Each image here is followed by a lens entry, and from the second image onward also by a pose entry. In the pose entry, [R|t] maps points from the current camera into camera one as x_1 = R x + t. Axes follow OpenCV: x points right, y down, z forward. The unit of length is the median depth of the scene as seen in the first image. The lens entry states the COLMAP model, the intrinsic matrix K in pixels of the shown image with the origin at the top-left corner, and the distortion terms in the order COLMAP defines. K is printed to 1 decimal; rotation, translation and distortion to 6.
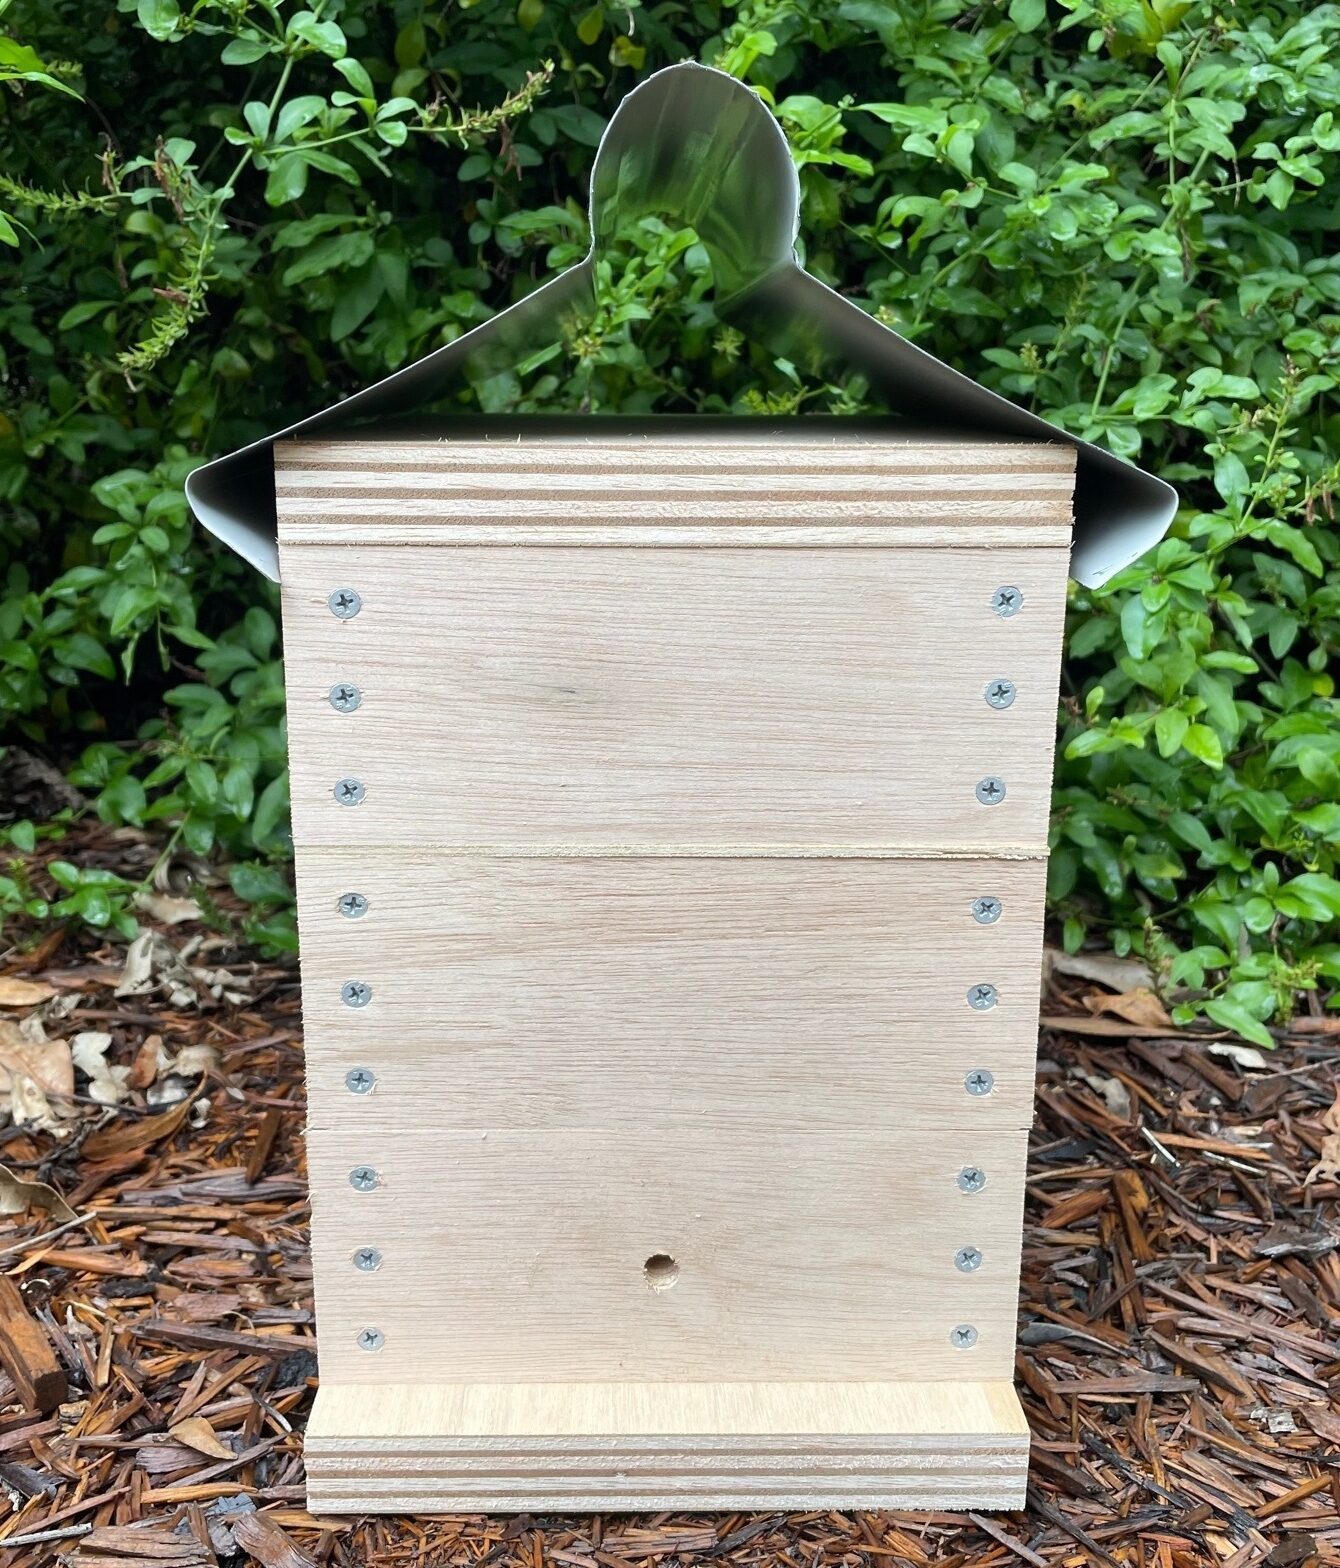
lens RADIAL K [[1527.2, 0, 650.8], [0, 1527.2, 748.8], [0, 0, 1]] dist [0.004846, 0.000000]
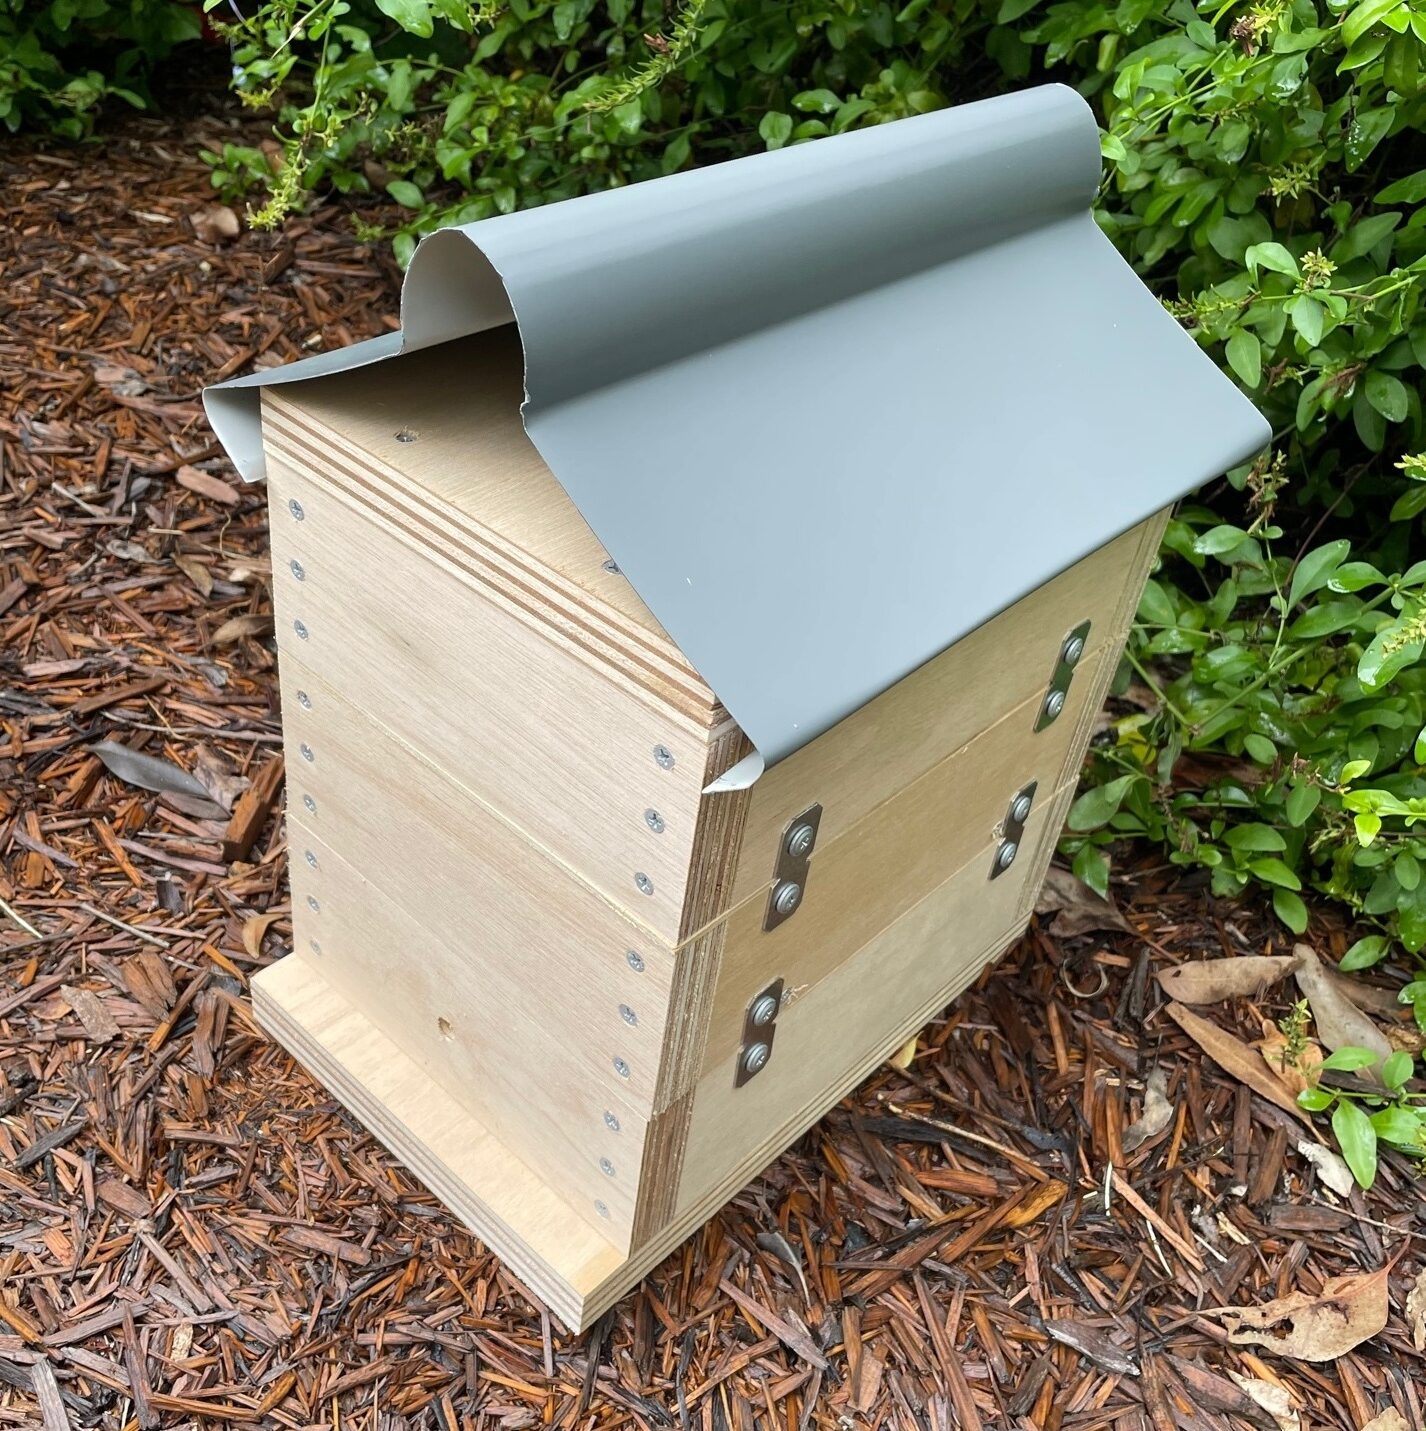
lens RADIAL K [[1506.4, 0, 707.8], [0, 1506.4, 702.3], [0, 0, 1]] dist [0.027283, 0.000000]
pose [[0.727668, 0.480569, -0.489441, 0.629417], [-0.275481, 0.858219, 0.433095, -0.500179], [0.628179, -0.180318, 0.756886, 0.173634]]
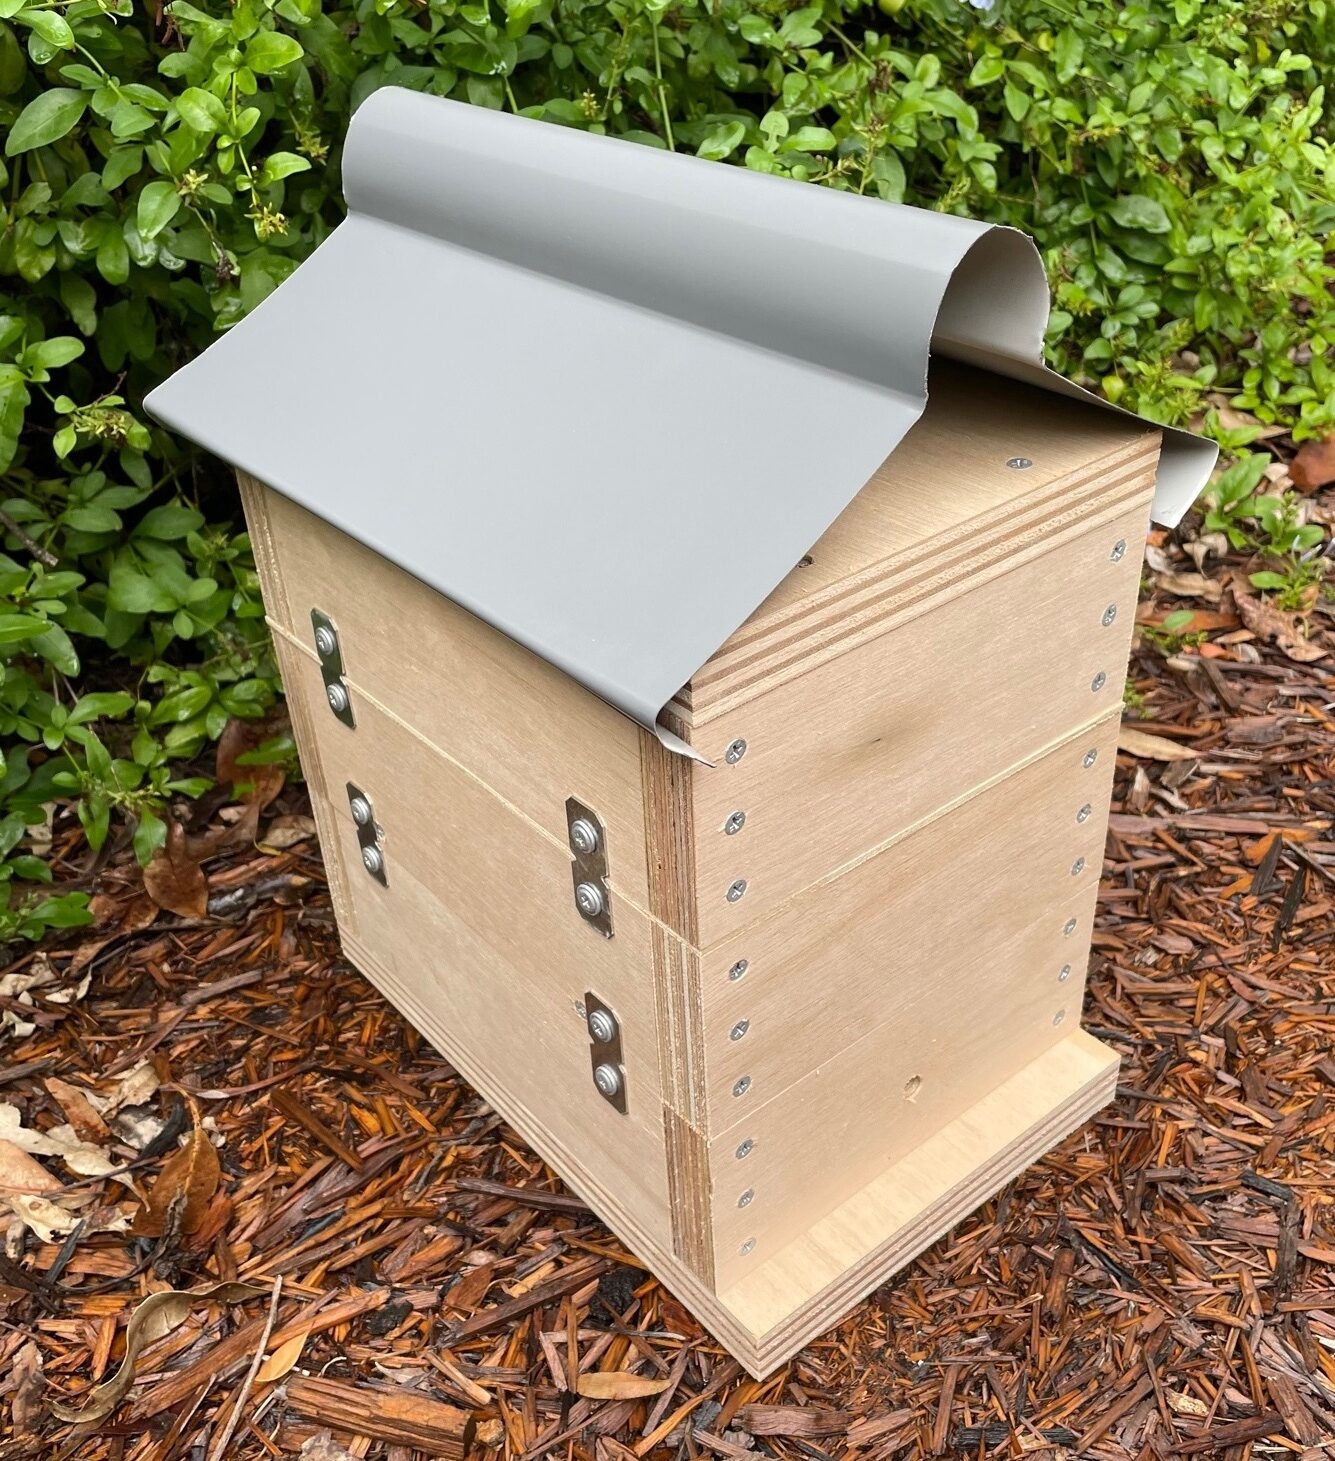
lens RADIAL K [[1545.6, 0, 653.8], [0, 1545.6, 733.6], [0, 0, 1]] dist [0.027433, 0.000000]
pose [[0.783954, -0.379288, 0.491485, -0.649774], [0.199460, 0.903580, 0.379156, -0.443018], [-0.587905, -0.199209, 0.784018, 0.133361]]
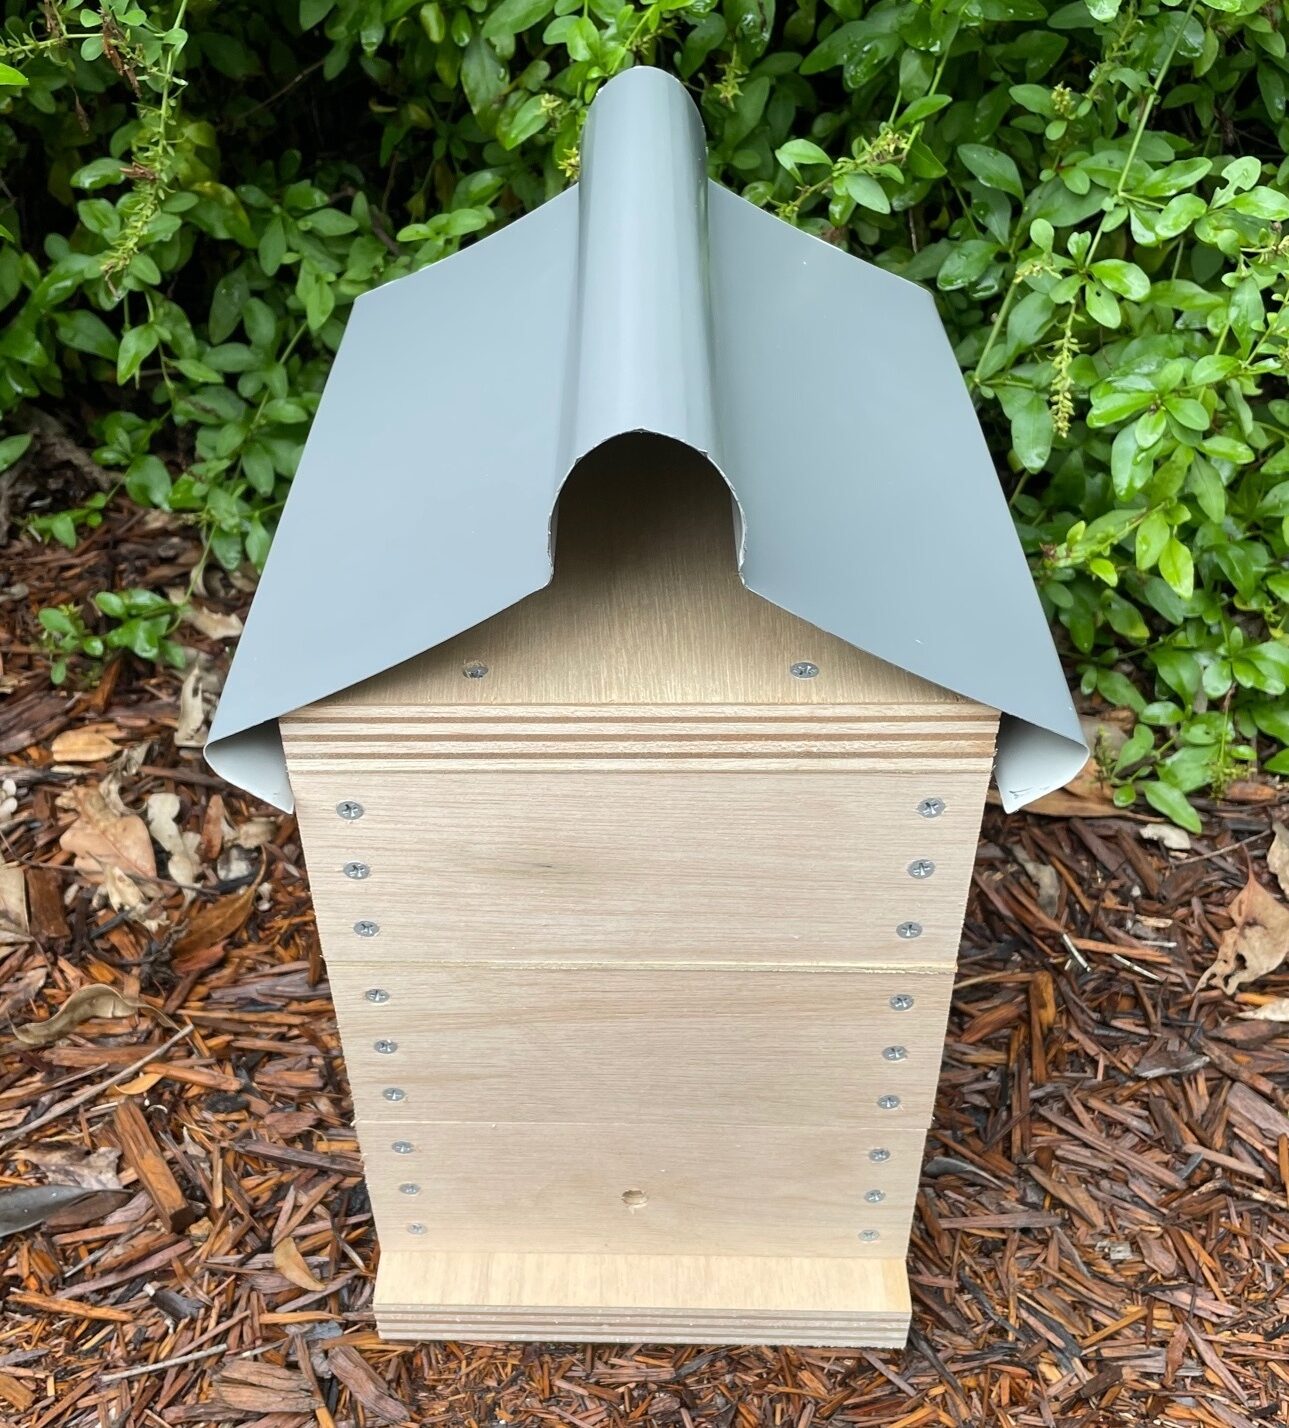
lens RADIAL K [[1510.7, 0, 601.4], [0, 1510.7, 745.2], [0, 0, 1]] dist [0.027433, 0.000000]
pose [[0.998566, 0.005335, -0.053276, 0.040994], [0.017946, 0.904116, 0.426911, -0.509698], [0.050445, -0.427255, 0.902723, 0.001065]]
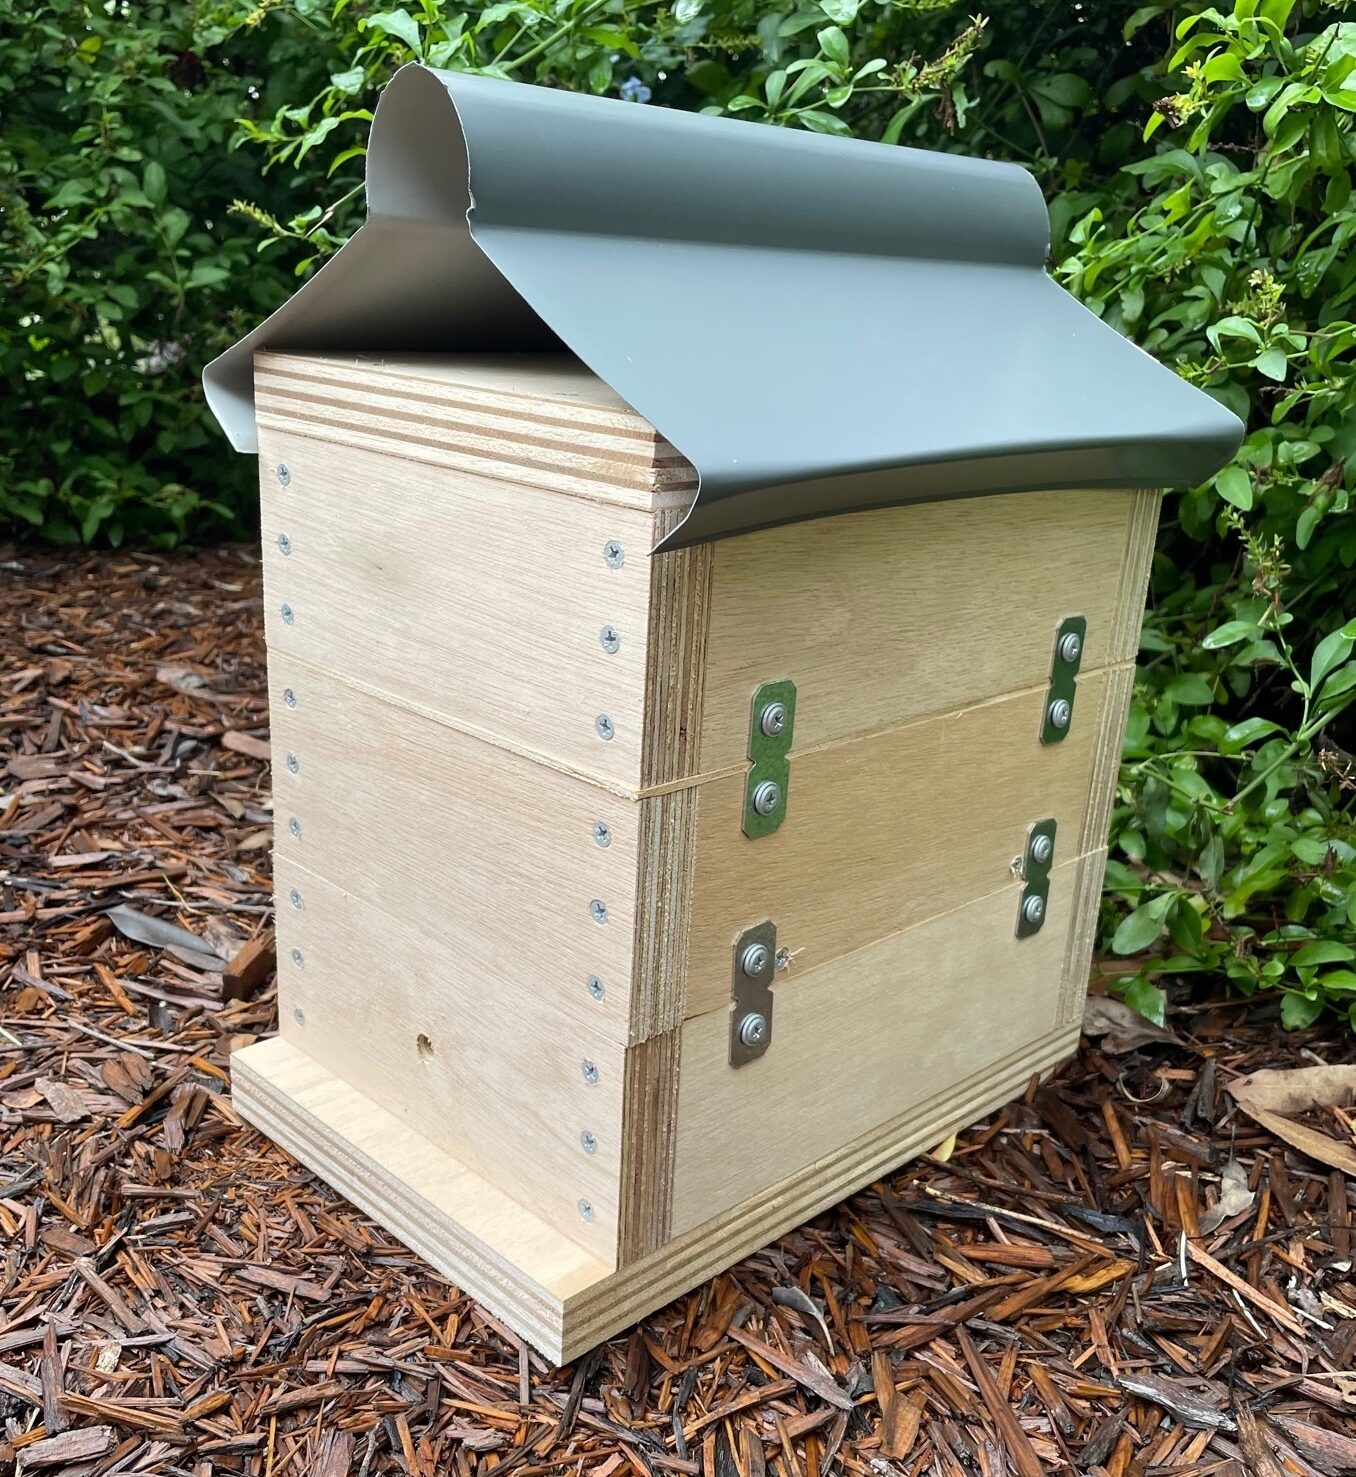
lens RADIAL K [[1516.3, 0, 698.2], [0, 1516.3, 795.9], [0, 0, 1]] dist [0.026305, 0.000000]
pose [[0.702835, 0.271091, -0.657673, 0.846411], [-0.221364, 0.961982, 0.159961, -0.096547], [0.676033, 0.033159, 0.736125, 0.210941]]
